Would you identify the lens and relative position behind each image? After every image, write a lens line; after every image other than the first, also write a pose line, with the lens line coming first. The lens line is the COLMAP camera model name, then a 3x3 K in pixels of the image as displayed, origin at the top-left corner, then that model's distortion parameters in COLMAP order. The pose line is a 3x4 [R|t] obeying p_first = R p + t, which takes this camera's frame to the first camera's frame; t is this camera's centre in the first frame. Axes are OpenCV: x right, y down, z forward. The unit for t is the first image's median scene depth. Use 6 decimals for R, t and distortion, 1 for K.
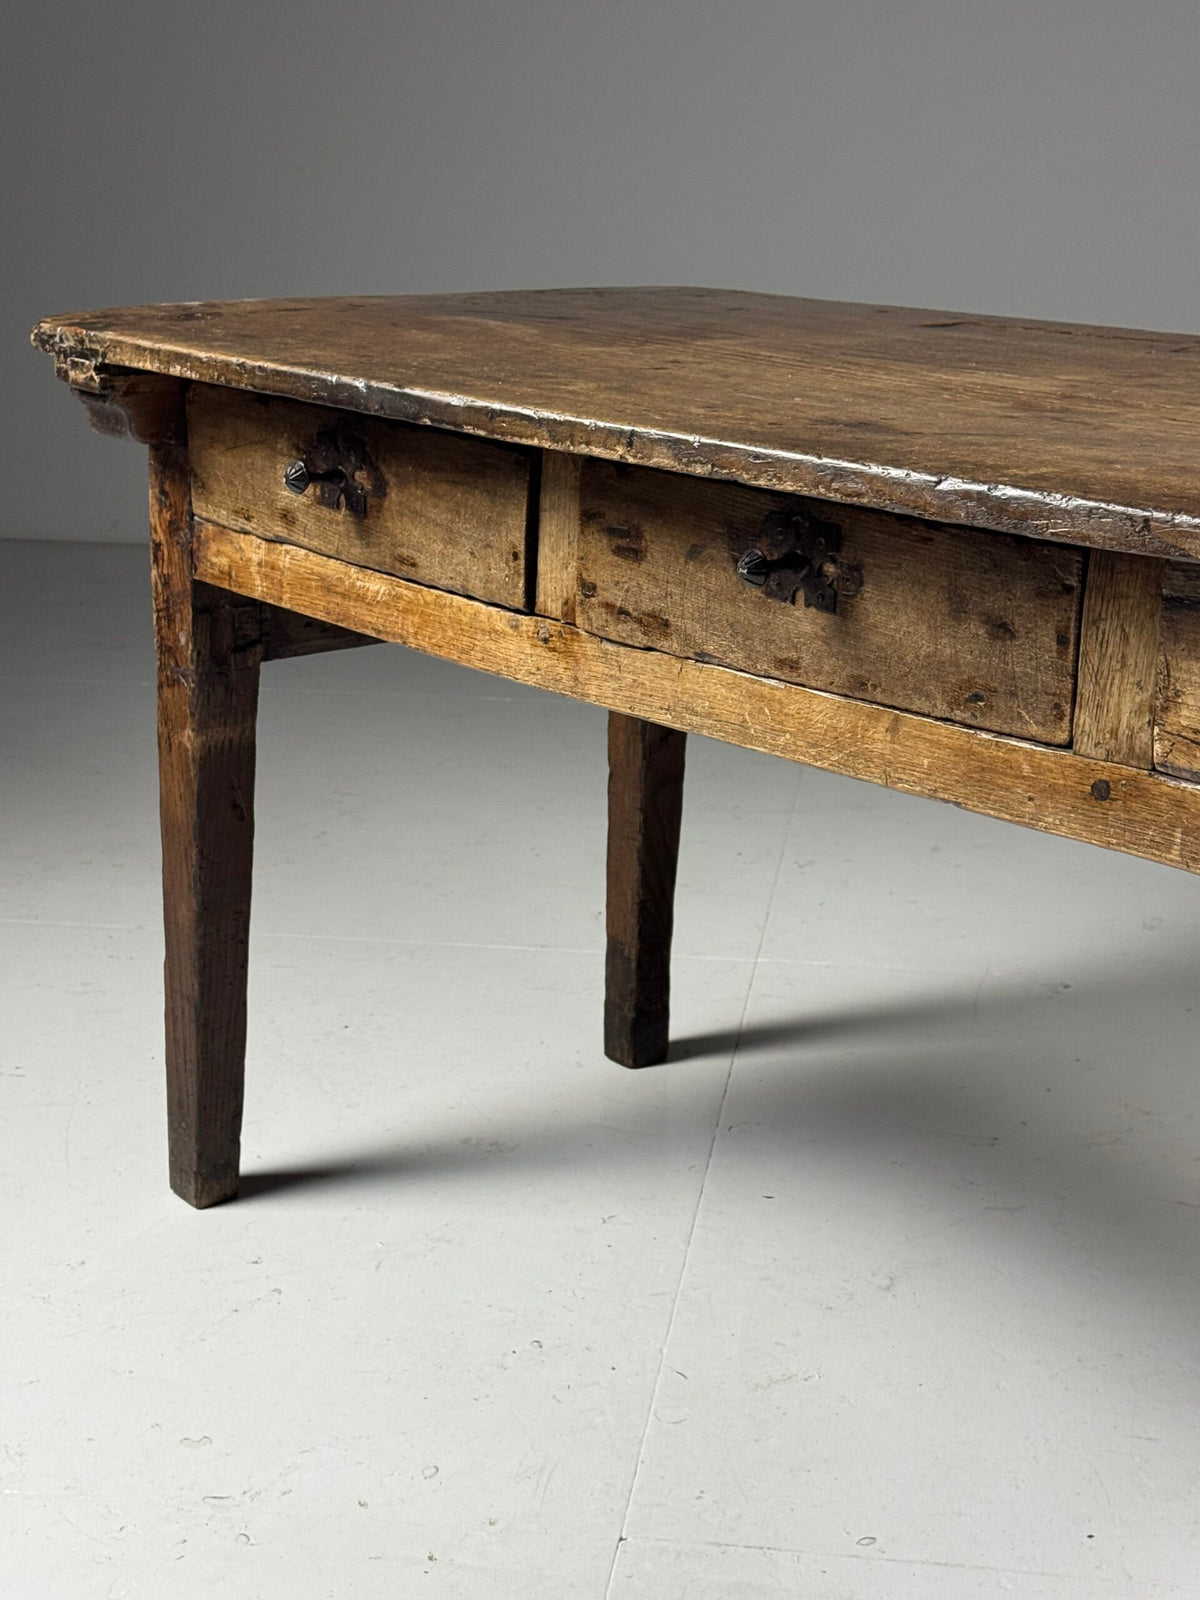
lens RADIAL K [[2540.3, 0, 624.8], [0, 2540.3, 807.9], [0, 0, 1]] dist [0.123566, 0.047624]
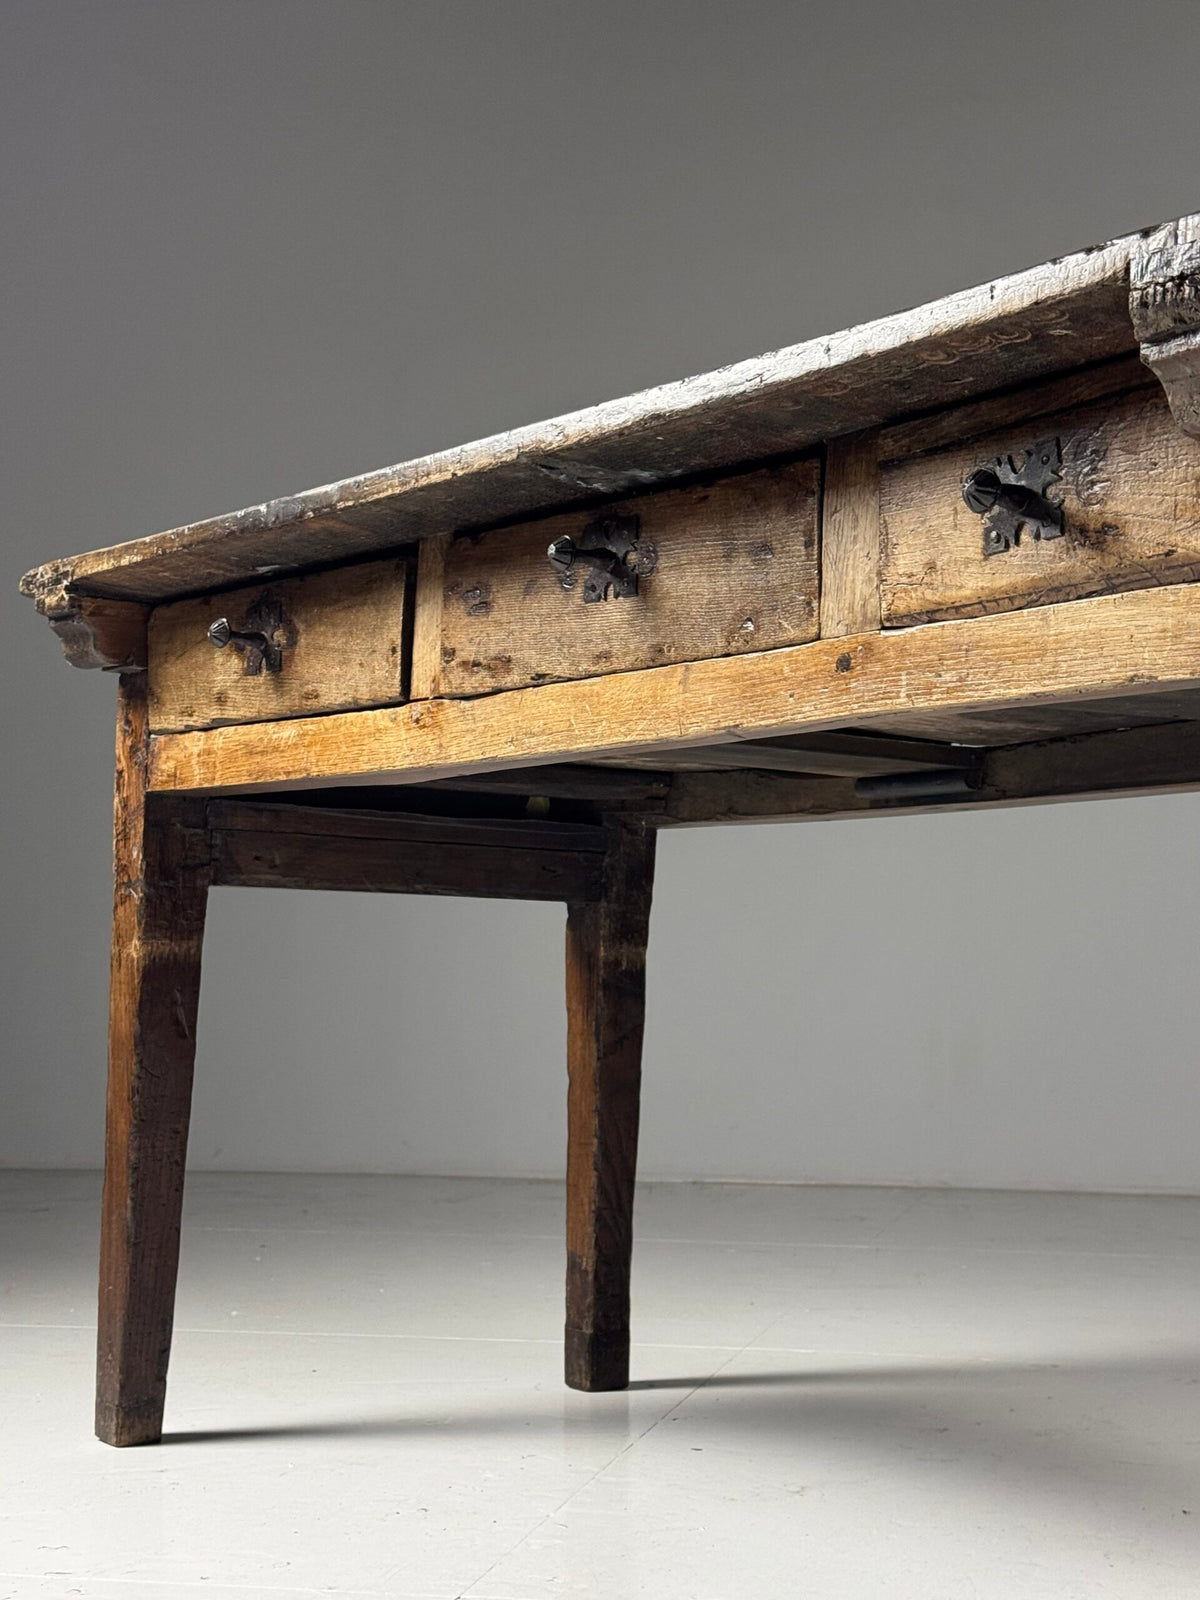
lens RADIAL K [[2567.3, 0, 621.5], [0, 2567.3, 826.1], [0, 0, 1]] dist [0.131032, 0.026935]
pose [[0.996808, -0.009780, -0.079229, 0.142313], [-0.017634, 0.940978, -0.338007, 0.345989], [0.077858, 0.338325, 0.937803, -0.015133]]
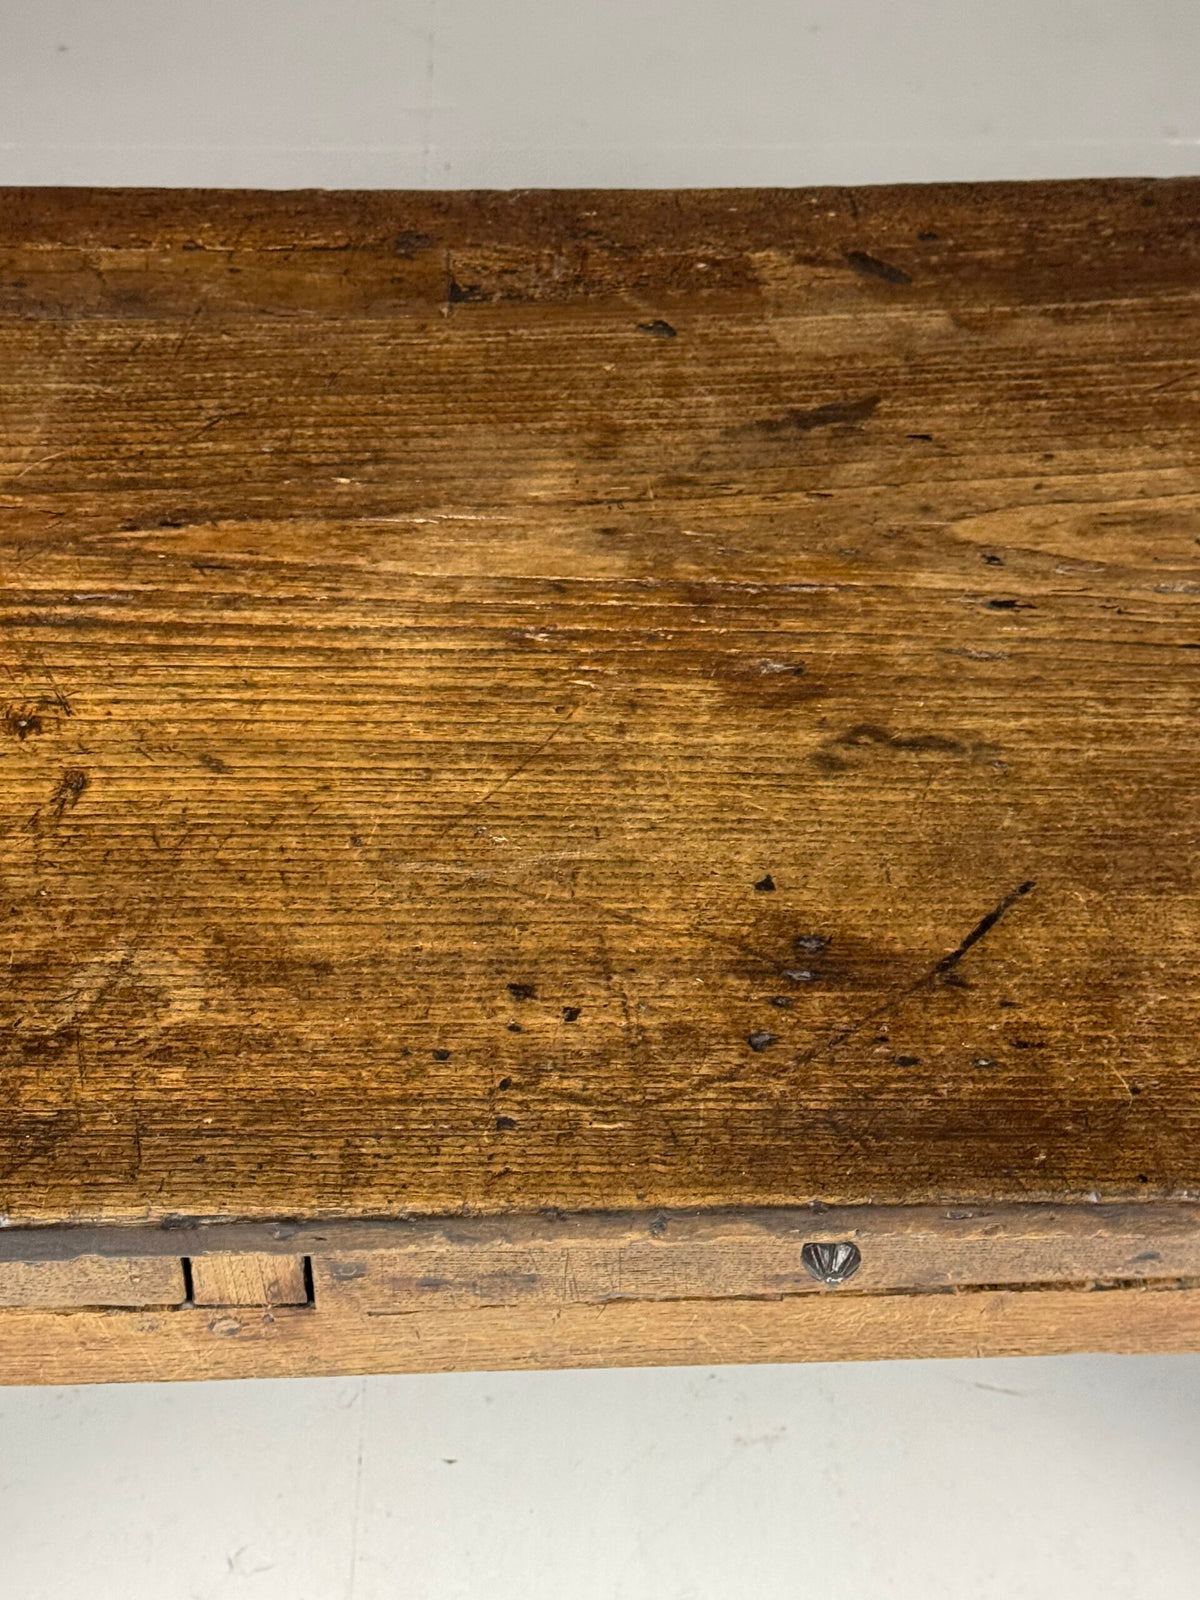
lens RADIAL K [[2540.3, 0, 624.8], [0, 2540.3, 807.9], [0, 0, 1]] dist [0.123566, 0.047624]
pose [[0.630702, -0.525052, 0.571433, -0.255067], [0.206903, 0.823478, 0.528276, -0.470869], [-0.747935, -0.214953, 0.628004, 0.564694]]
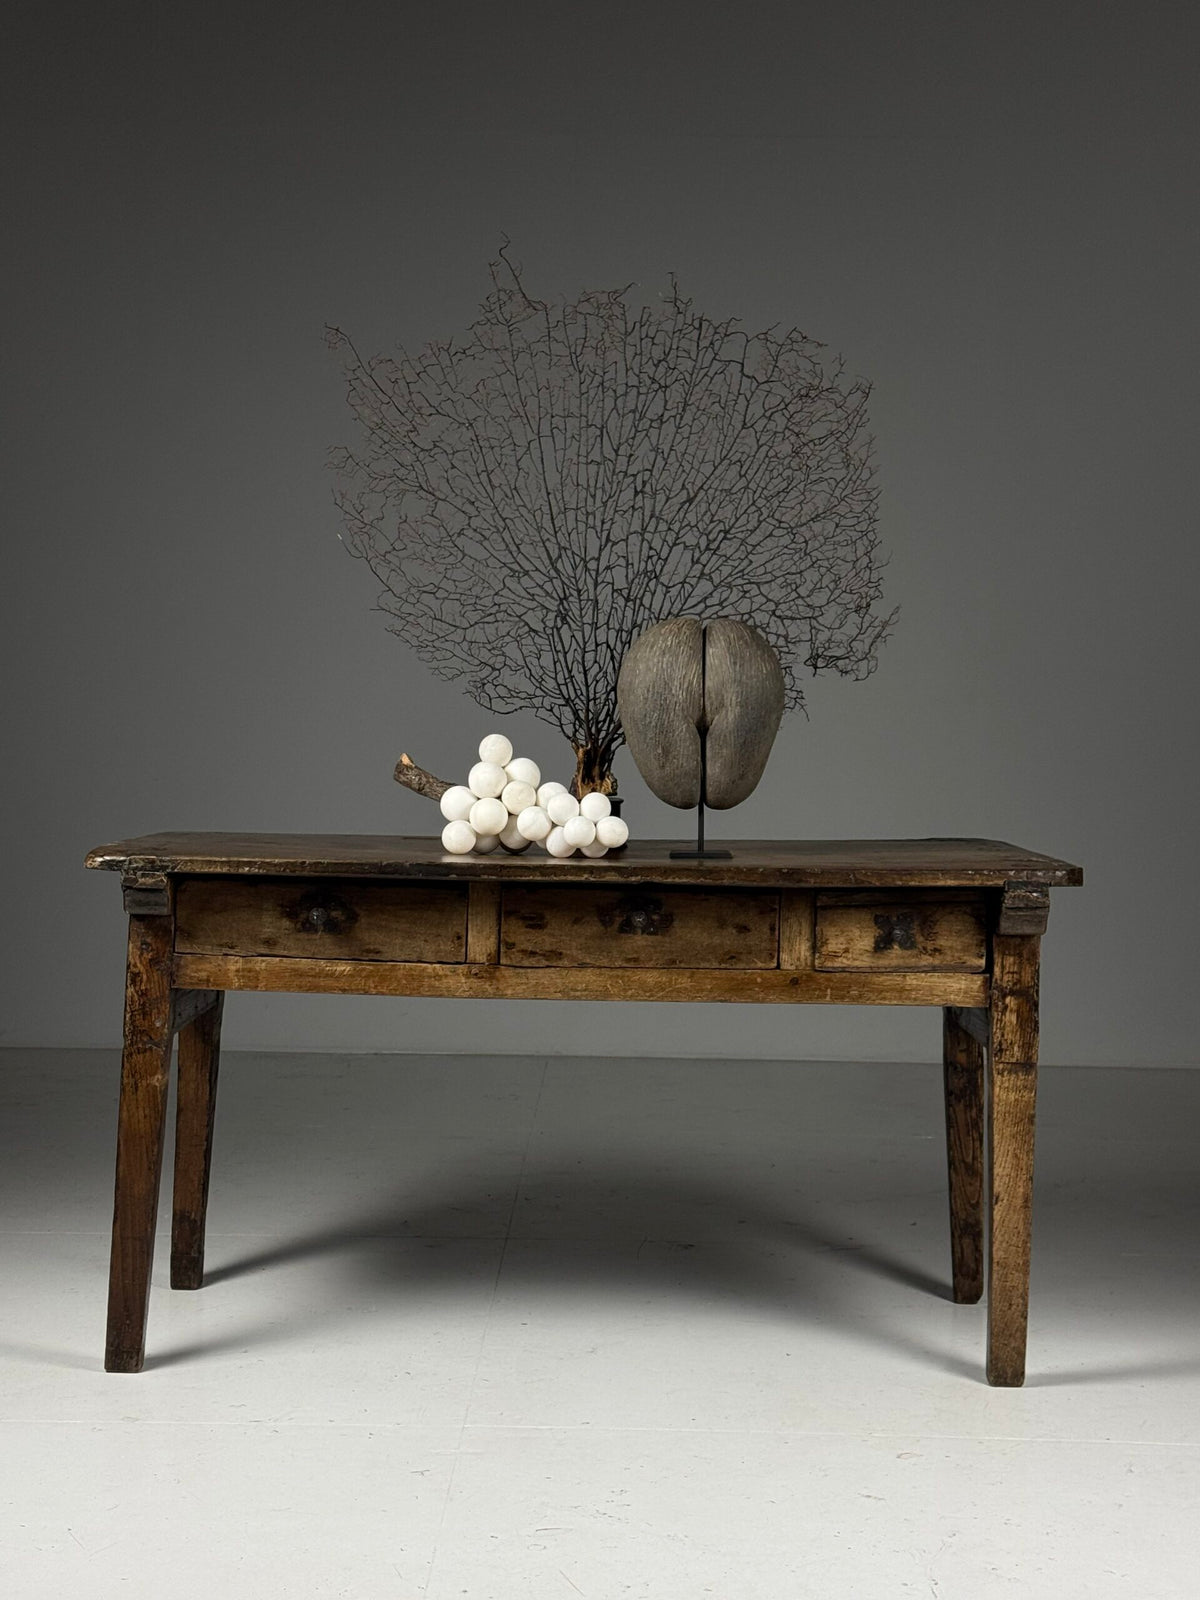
lens RADIAL K [[2540.3, 0, 624.8], [0, 2540.3, 807.9], [0, 0, 1]] dist [0.123566, 0.047624]
pose [[0.657534, -0.034555, 0.752632, -1.568565], [0.199901, 0.971146, -0.130055, 0.103695], [-0.726422, 0.235967, 0.645470, -0.528230]]
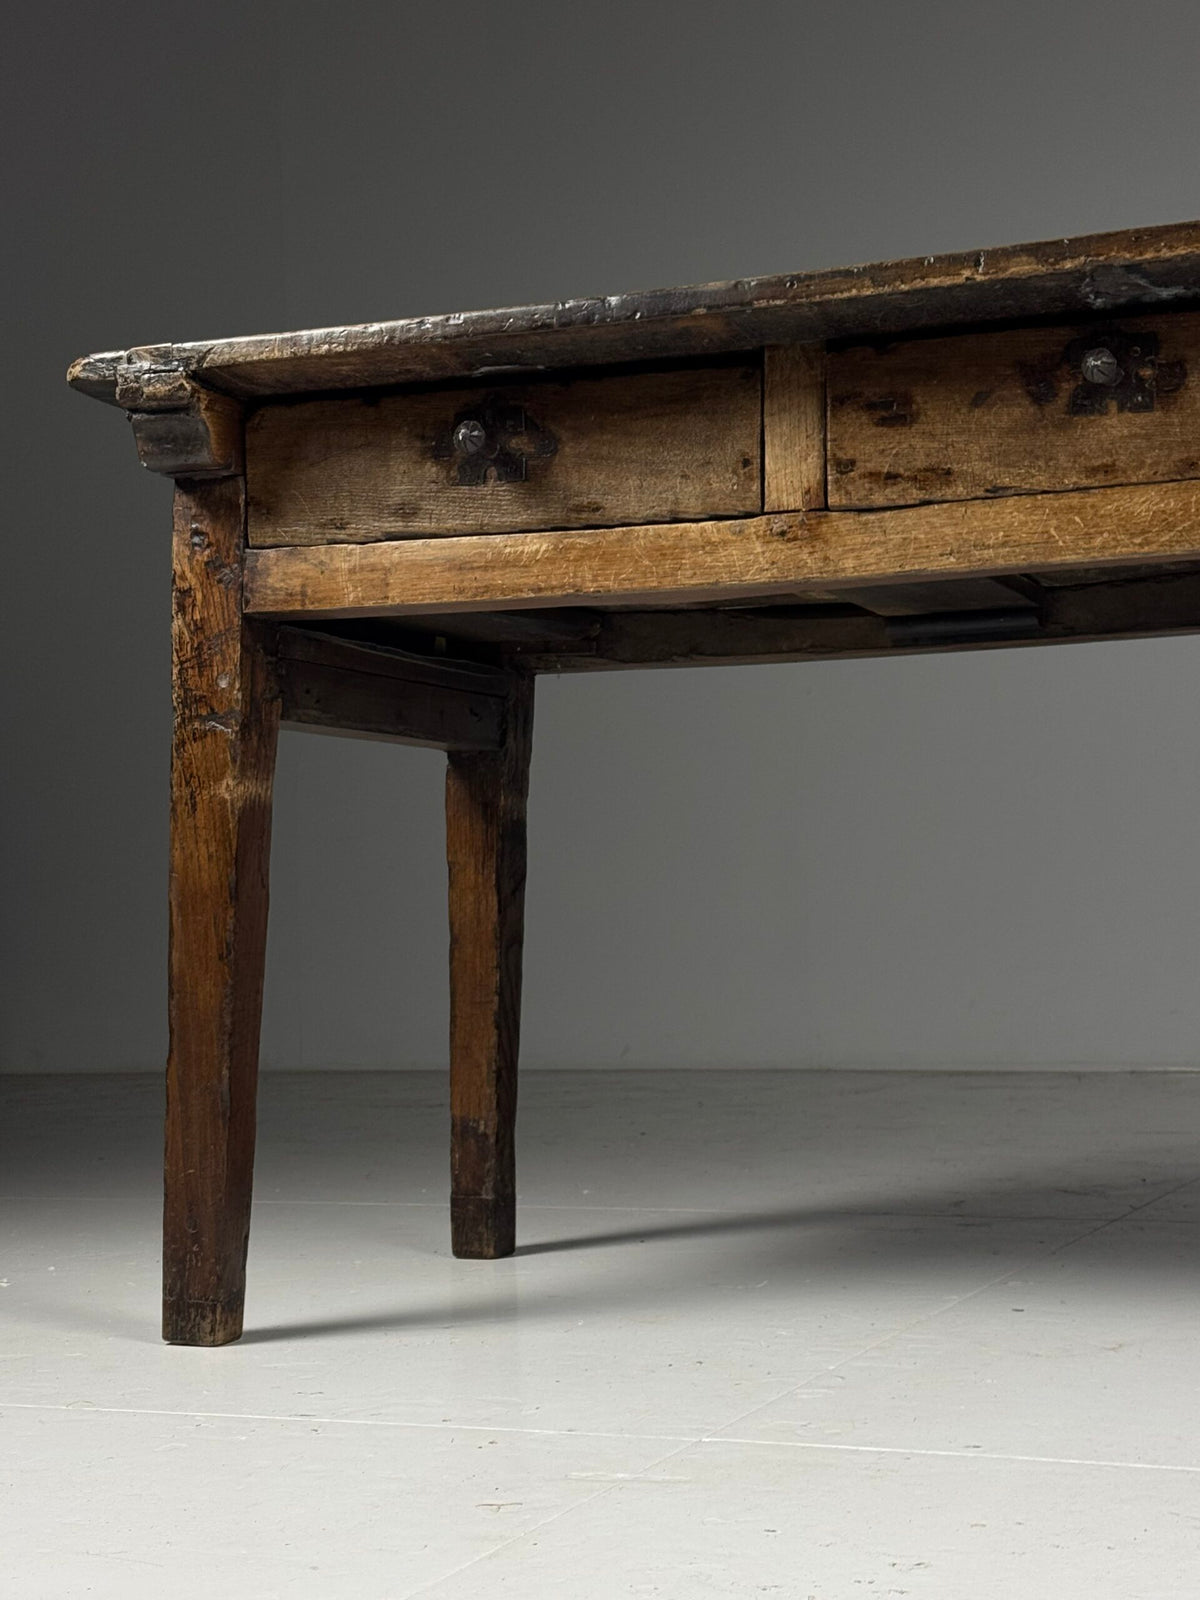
lens RADIAL K [[2697.1, 0, 612.1], [0, 2697.1, 768.5], [0, 0, 1]] dist [0.143429, 0.161467]
pose [[0.896027, -0.013431, 0.443797, -0.592892], [0.159536, 0.942529, -0.293578, 0.344321], [-0.414348, 0.333856, 0.846673, 0.104098]]
